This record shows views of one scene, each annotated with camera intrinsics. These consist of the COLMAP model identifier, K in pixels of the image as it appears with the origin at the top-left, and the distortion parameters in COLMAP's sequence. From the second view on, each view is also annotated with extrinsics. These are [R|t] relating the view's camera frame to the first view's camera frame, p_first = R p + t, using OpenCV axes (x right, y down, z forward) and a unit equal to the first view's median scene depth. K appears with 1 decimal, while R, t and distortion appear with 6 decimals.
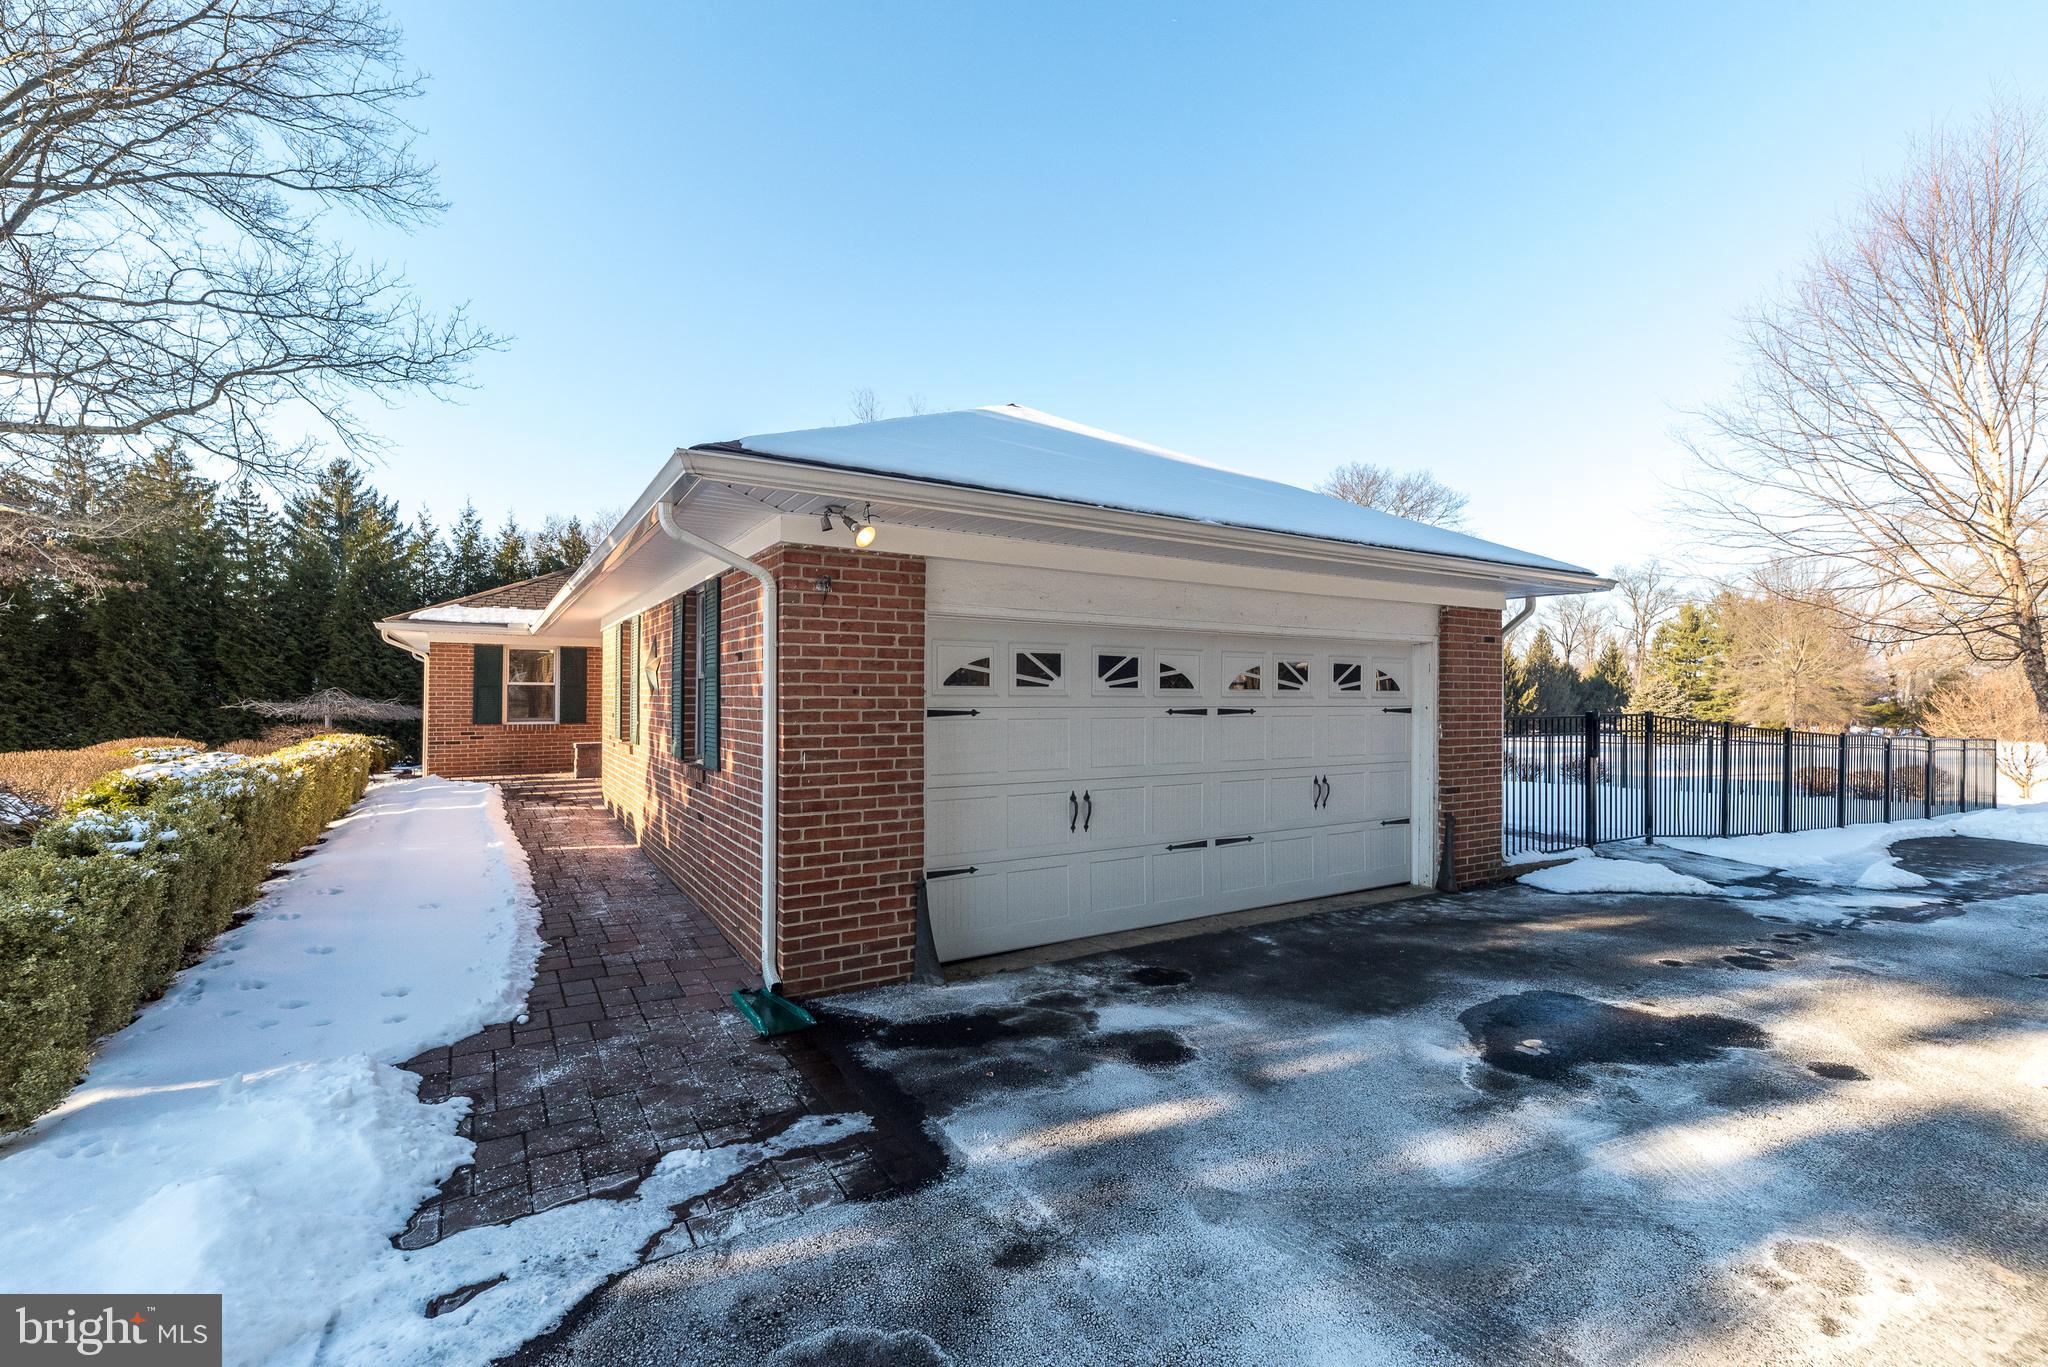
lens RADIAL K [[883.3, 0, 1028.8], [0, 883.3, 690.6], [0, 0, 1]] dist [0.007962, 0.000101]
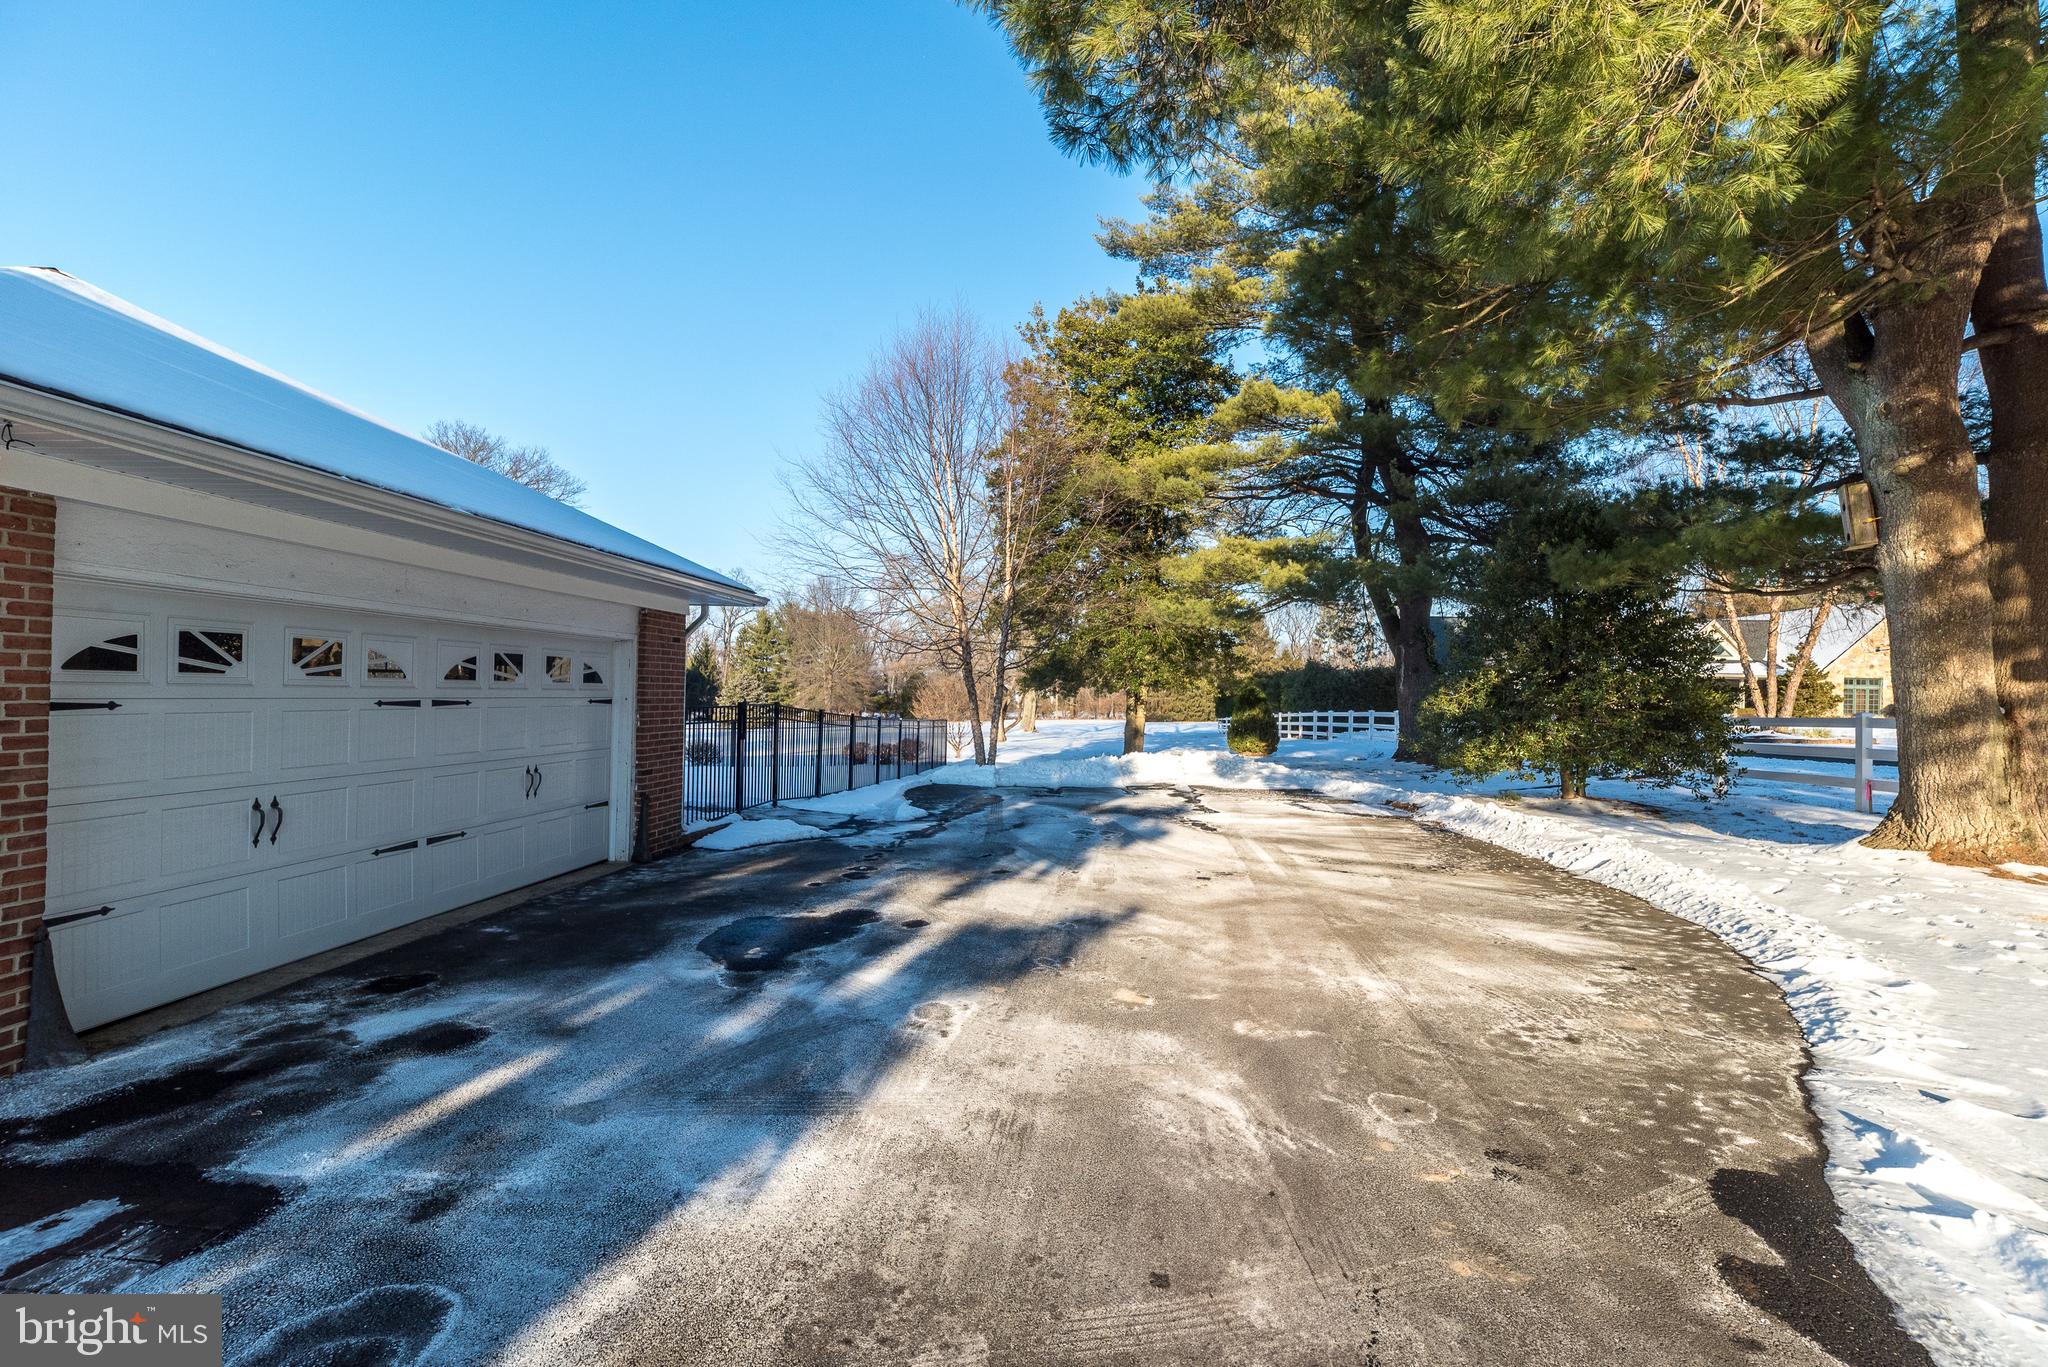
lens RADIAL K [[883.3, 0, 1028.8], [0, 883.3, 690.6], [0, 0, 1]] dist [0.007962, 0.000101]
pose [[0.602482, 0.009926, 0.798071, -0.200271], [-0.019352, 0.999810, 0.002174, -0.004935], [-0.797898, -0.016755, 0.602560, -0.101550]]
